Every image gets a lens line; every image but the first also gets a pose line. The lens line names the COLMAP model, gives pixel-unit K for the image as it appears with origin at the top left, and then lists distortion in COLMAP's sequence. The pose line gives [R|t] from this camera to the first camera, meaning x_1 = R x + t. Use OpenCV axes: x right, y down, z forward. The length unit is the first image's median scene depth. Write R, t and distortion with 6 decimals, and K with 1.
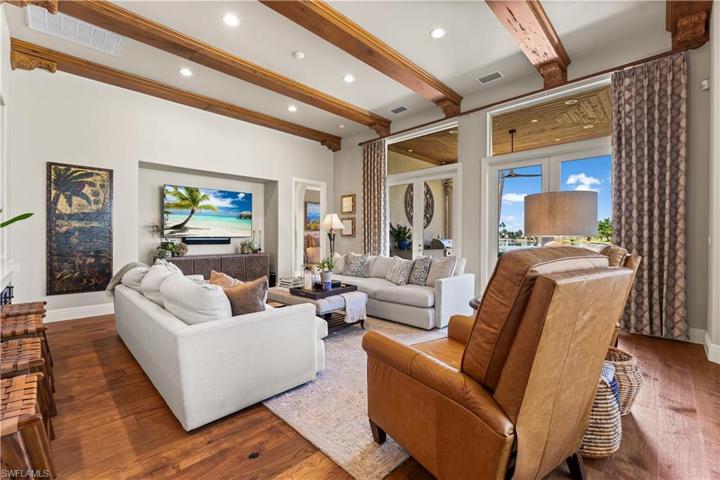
lens RADIAL K [[309.7, 0, 360.0], [0, 309.7, 240.0], [0, 0, 1]] dist [-0.002375, -0.000038]
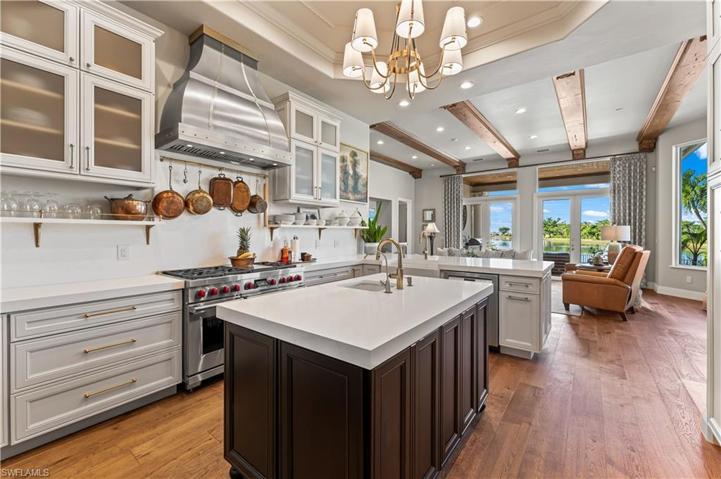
lens RADIAL K [[297.2, 0, 358.4], [0, 297.2, 234.0], [0, 0, 1]] dist [0.001388, 0.000160]
pose [[0.994179, 0.000778, 0.107735, -0.797204], [-0.000064, 0.999978, -0.006629, -0.022902], [-0.107737, 0.006584, 0.994158, -0.580977]]
